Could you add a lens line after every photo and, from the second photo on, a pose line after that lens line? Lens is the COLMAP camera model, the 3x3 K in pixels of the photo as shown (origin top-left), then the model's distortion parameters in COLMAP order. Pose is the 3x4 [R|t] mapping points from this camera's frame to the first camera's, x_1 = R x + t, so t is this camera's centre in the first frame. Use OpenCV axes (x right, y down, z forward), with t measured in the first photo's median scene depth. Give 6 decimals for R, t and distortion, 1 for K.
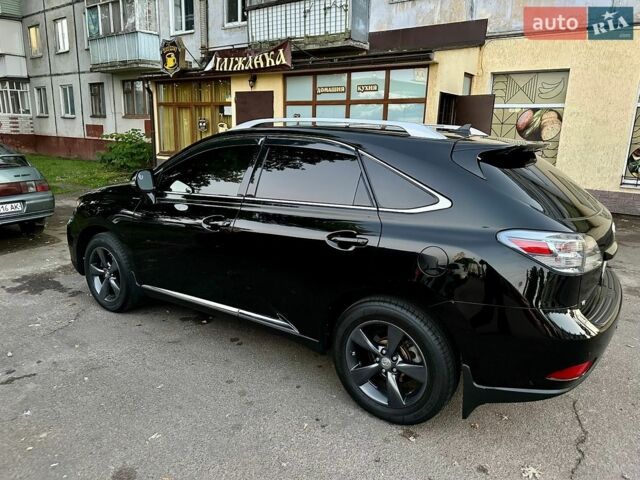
lens RADIAL K [[447.9, 0, 313.0], [0, 447.9, 238.7], [0, 0, 1]] dist [0.042669, -0.054675]
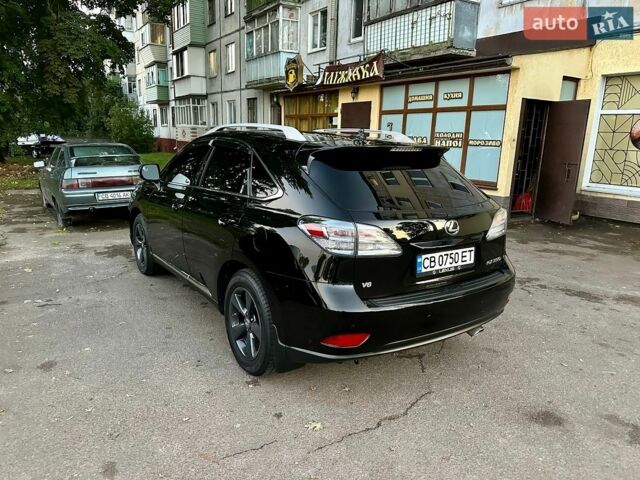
lens RADIAL K [[447.9, 0, 313.0], [0, 447.9, 238.7], [0, 0, 1]] dist [0.042669, -0.054675]
pose [[0.936478, 0.080348, -0.341400, 0.168451], [-0.087487, 0.996150, -0.005541, 0.009068], [0.339640, 0.035057, 0.939902, -0.021854]]
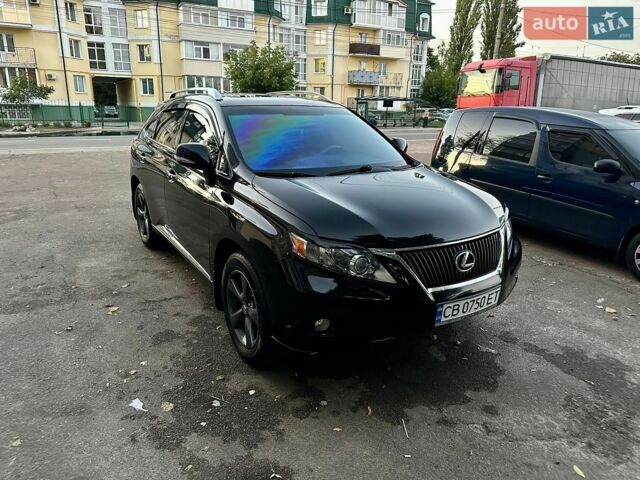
lens RADIAL K [[447.9, 0, 313.0], [0, 447.9, 238.7], [0, 0, 1]] dist [0.042669, -0.054675]
pose [[-0.909910, -0.152565, 0.385729, -0.212197], [0.054799, 0.877543, 0.476357, -0.159162], [-0.411169, 0.454580, -0.790125, 0.690080]]
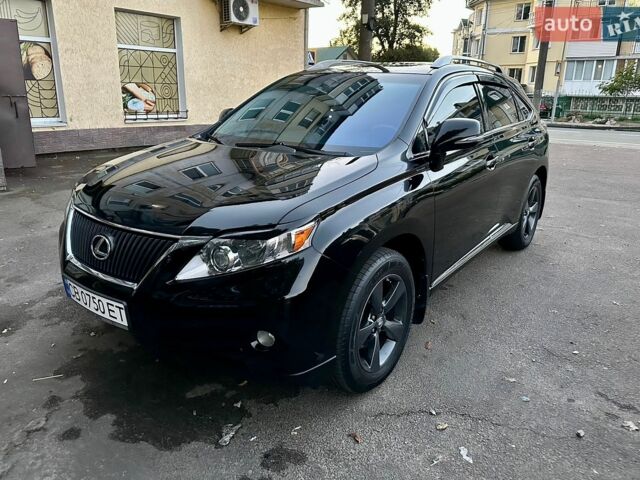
lens RADIAL K [[447.9, 0, 313.0], [0, 447.9, 238.7], [0, 0, 1]] dist [0.042669, -0.054675]
pose [[0.056741, -0.329390, 0.942487, -0.361403], [0.212861, 0.926294, 0.310916, -0.078740], [-0.975434, 0.182977, 0.122673, 0.376616]]
